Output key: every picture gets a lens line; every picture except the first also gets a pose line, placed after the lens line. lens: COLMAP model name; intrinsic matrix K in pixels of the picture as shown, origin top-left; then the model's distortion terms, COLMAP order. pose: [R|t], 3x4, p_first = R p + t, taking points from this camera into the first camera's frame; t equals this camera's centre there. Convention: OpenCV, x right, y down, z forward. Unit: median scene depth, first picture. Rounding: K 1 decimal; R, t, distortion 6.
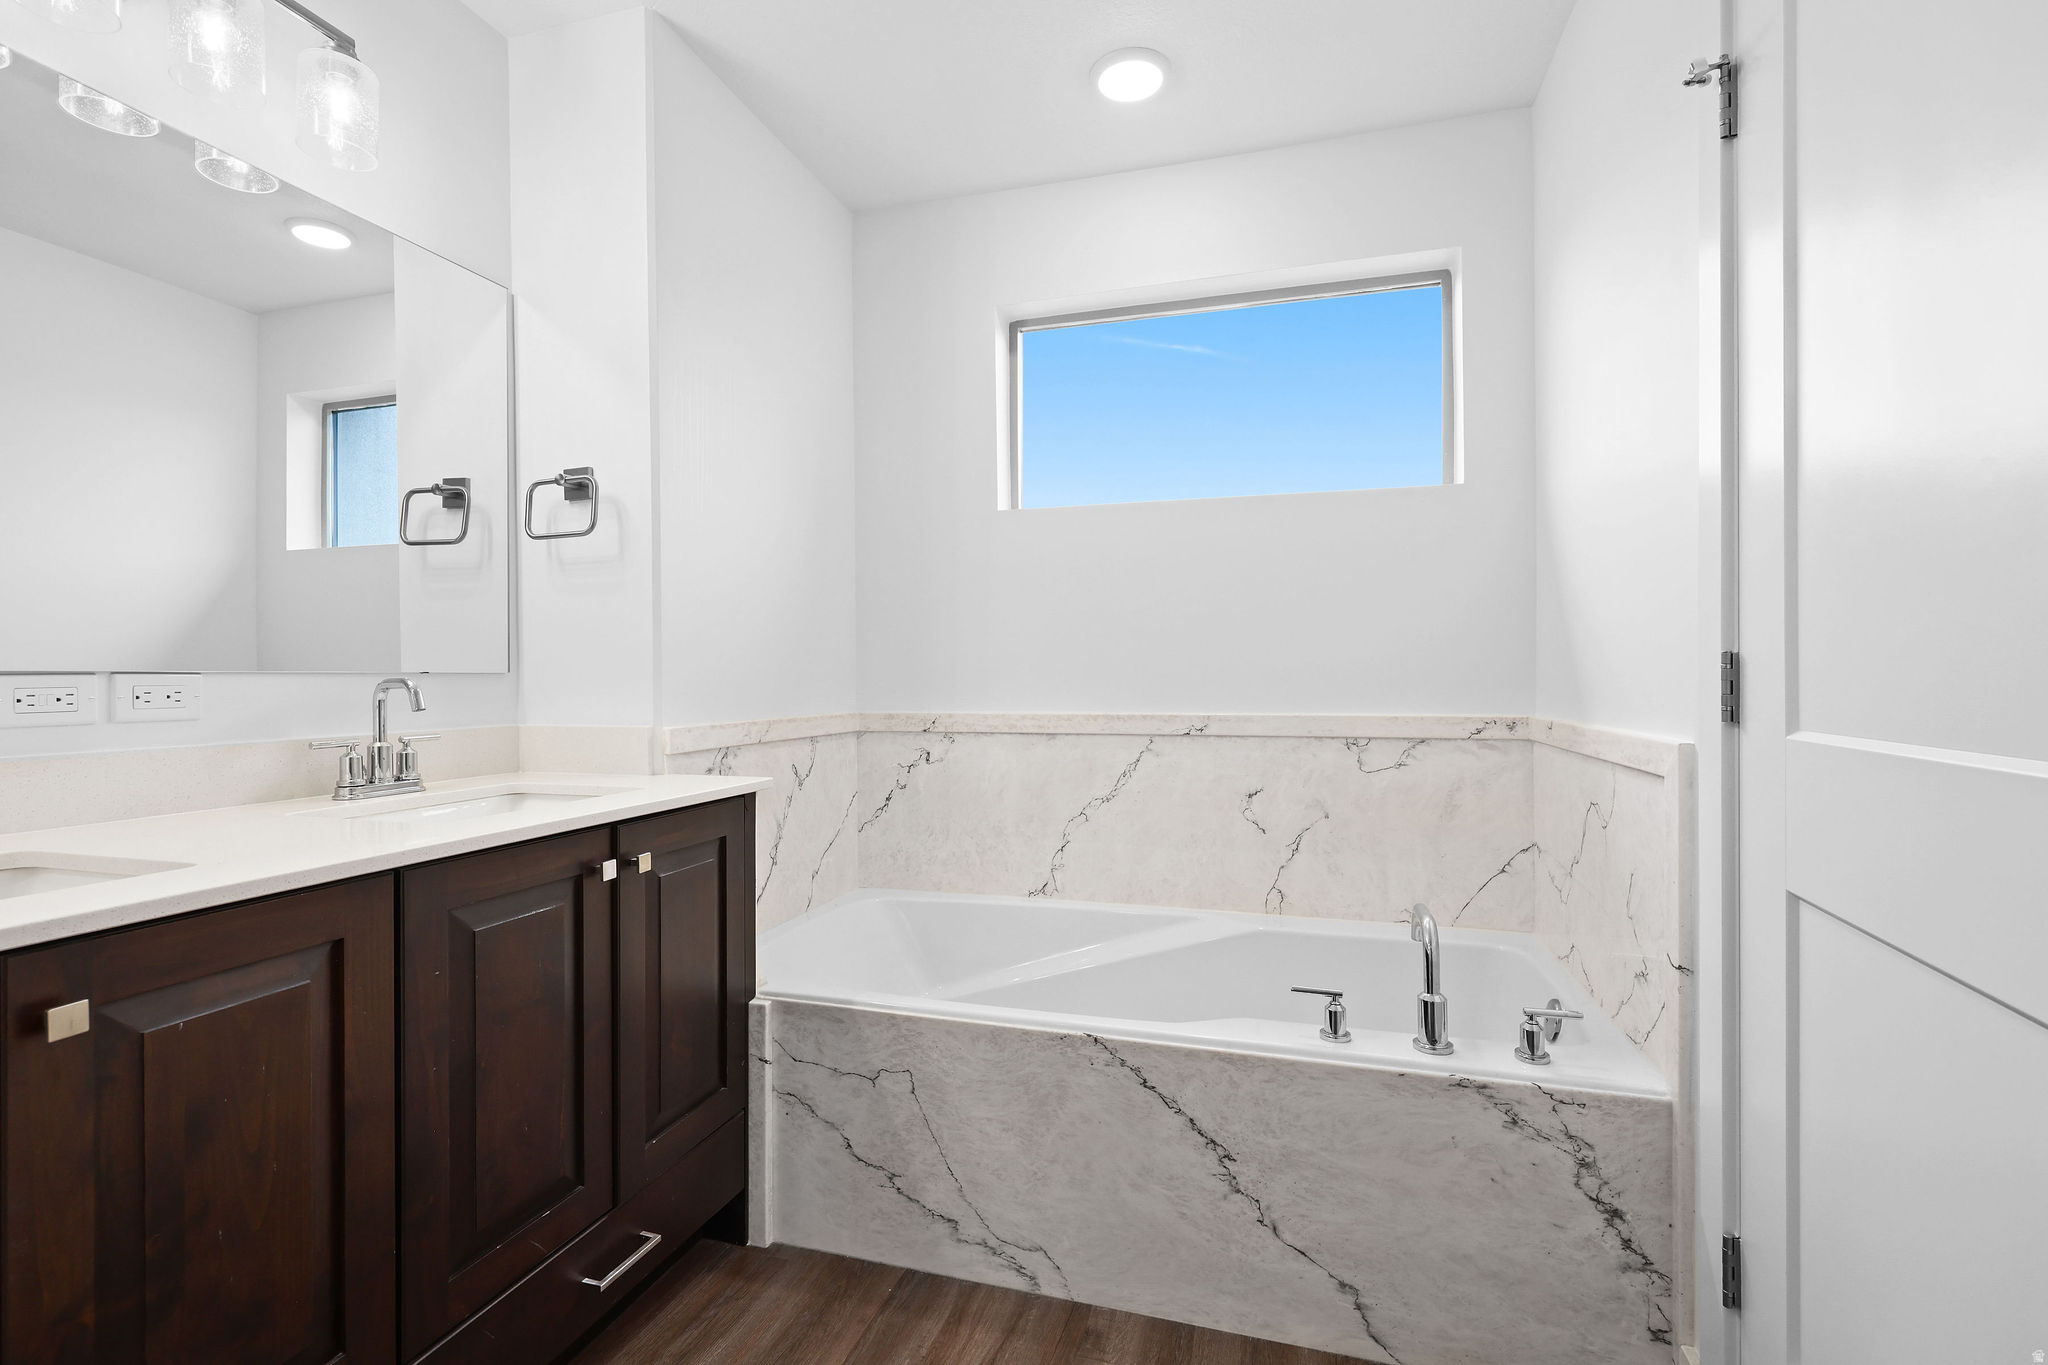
lens RADIAL K [[938.0, 0, 1019.4], [0, 938.0, 677.9], [0, 0, 1]] dist [0.005217, 0.000424]
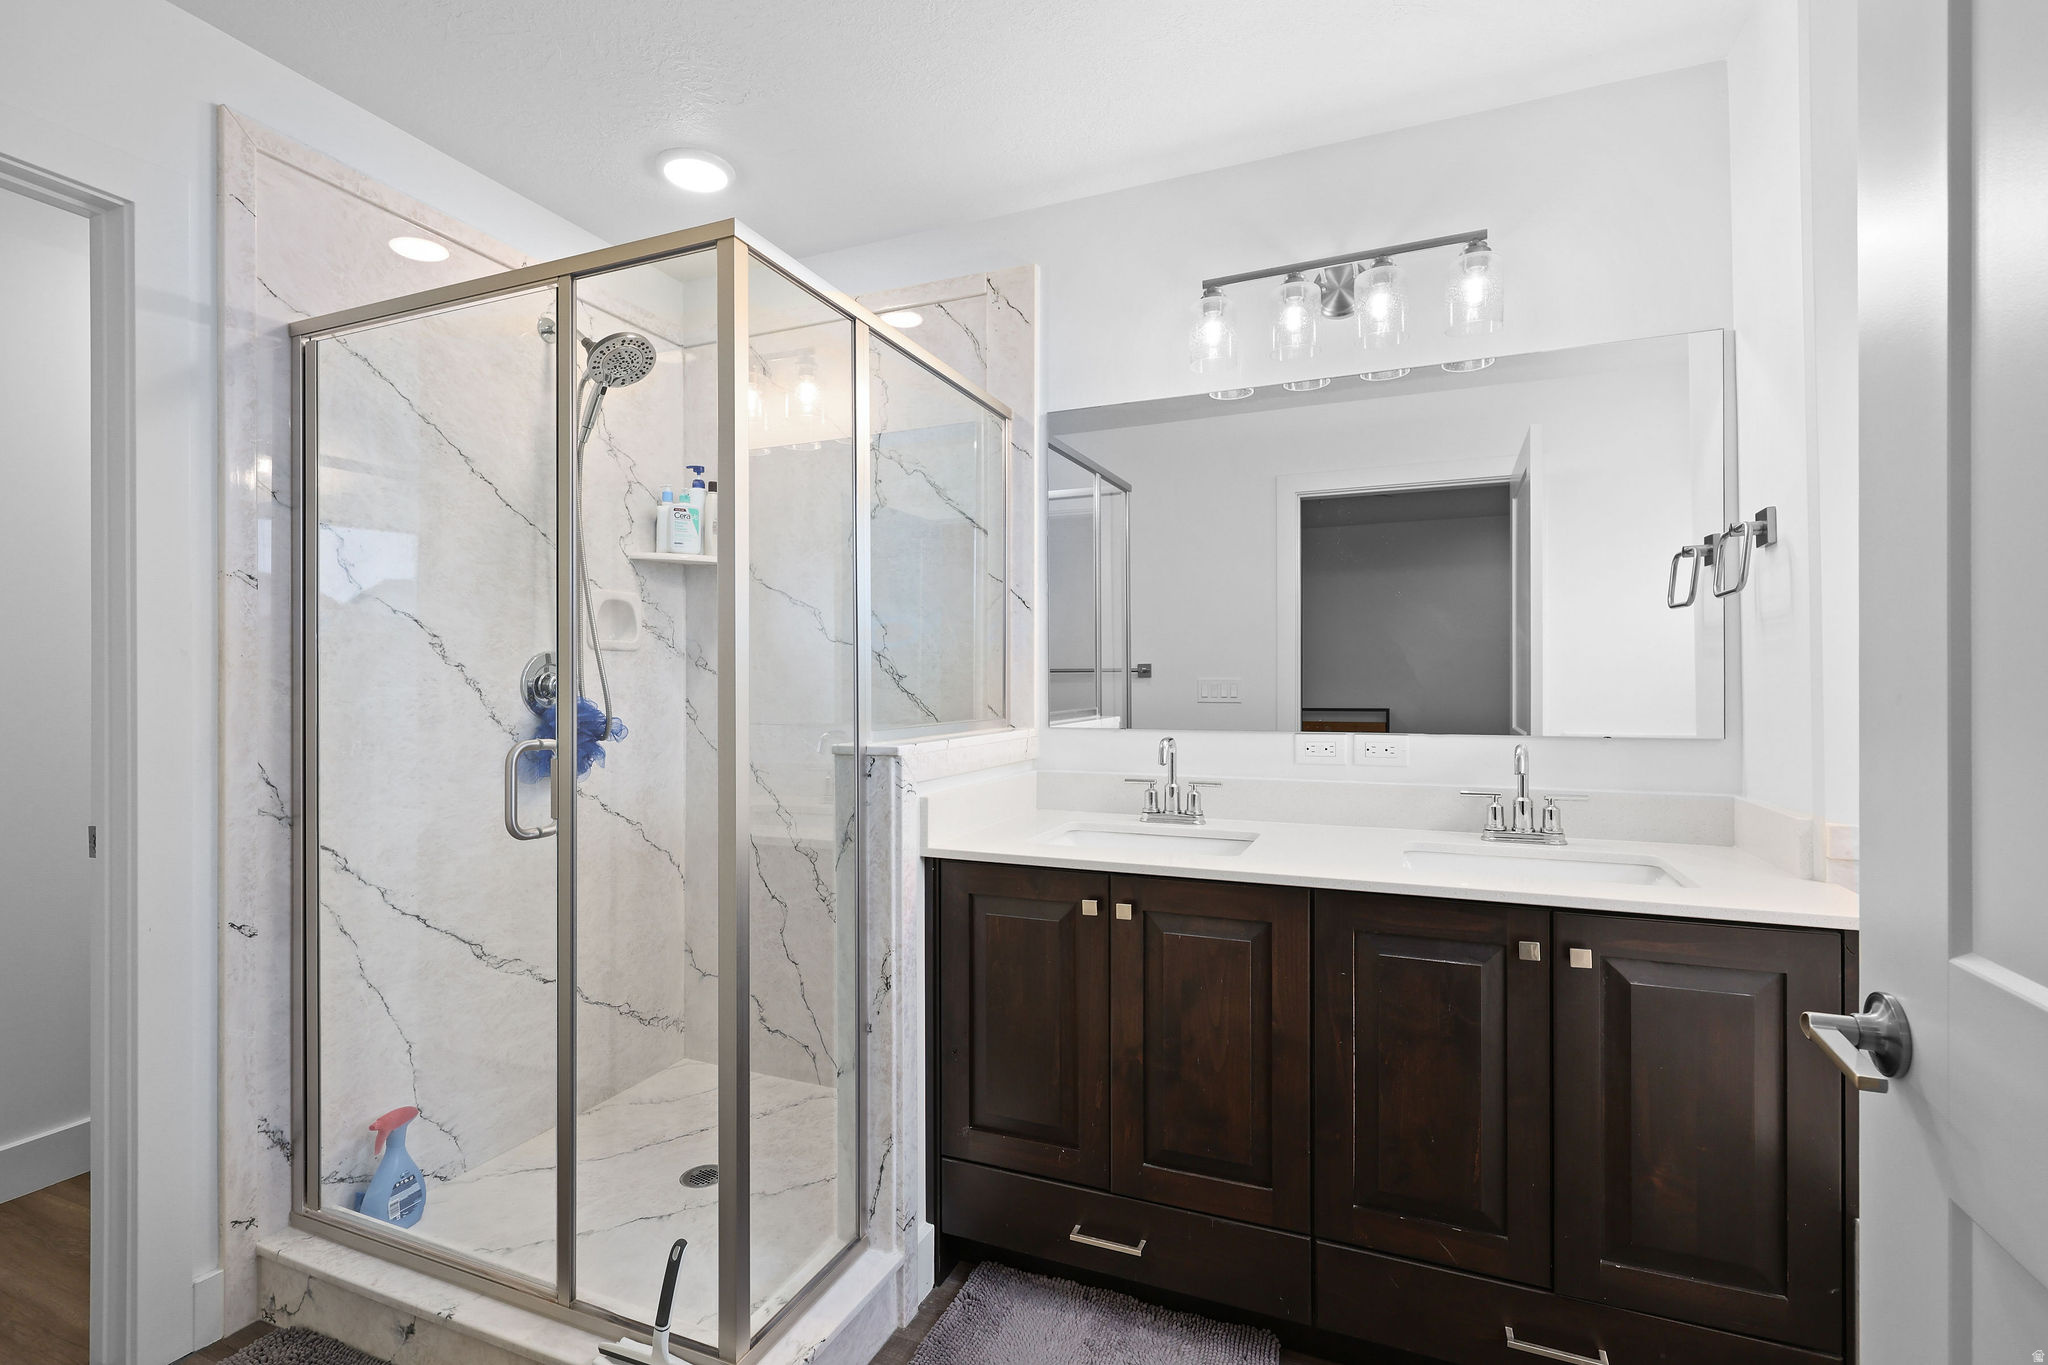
lens RADIAL K [[938.0, 0, 1019.4], [0, 938.0, 677.9], [0, 0, 1]] dist [0.005217, 0.000424]
pose [[-0.089428, 0.002489, -0.995990, 0.626164], [0.003681, 0.999991, 0.002169, -0.097267], [0.995986, -0.003472, -0.089436, 0.527265]]
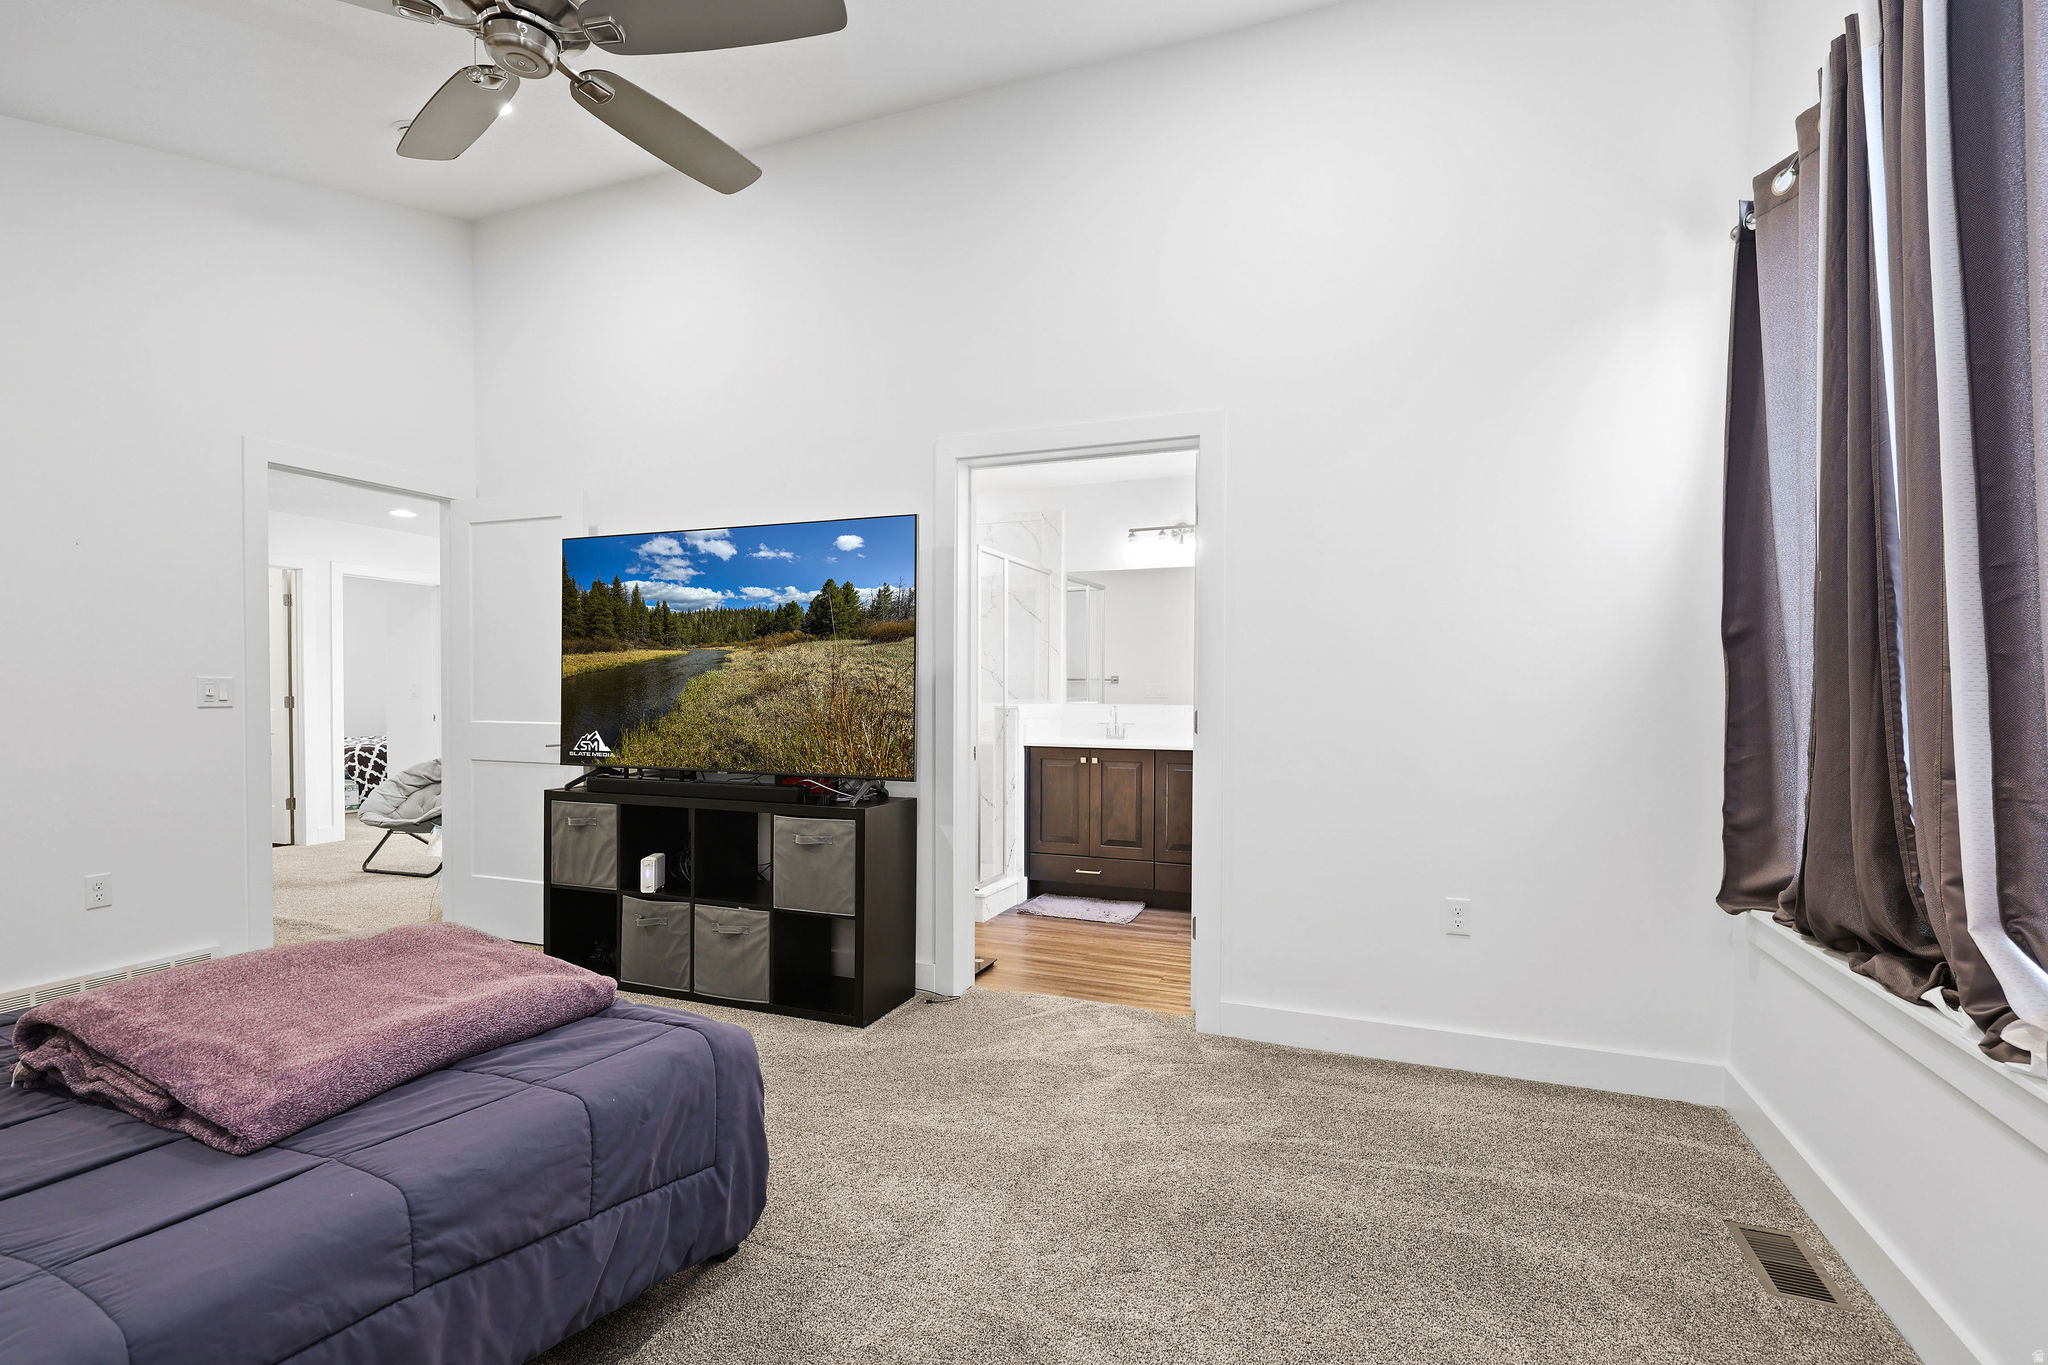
lens RADIAL K [[938.0, 0, 1019.4], [0, 938.0, 677.9], [0, 0, 1]] dist [0.005217, 0.000424]
pose [[-0.093960, 0.004286, -0.995567, 2.931210], [0.000264, 0.999991, 0.004281, -0.126646], [0.995576, 0.000139, -0.093960, 0.599862]]
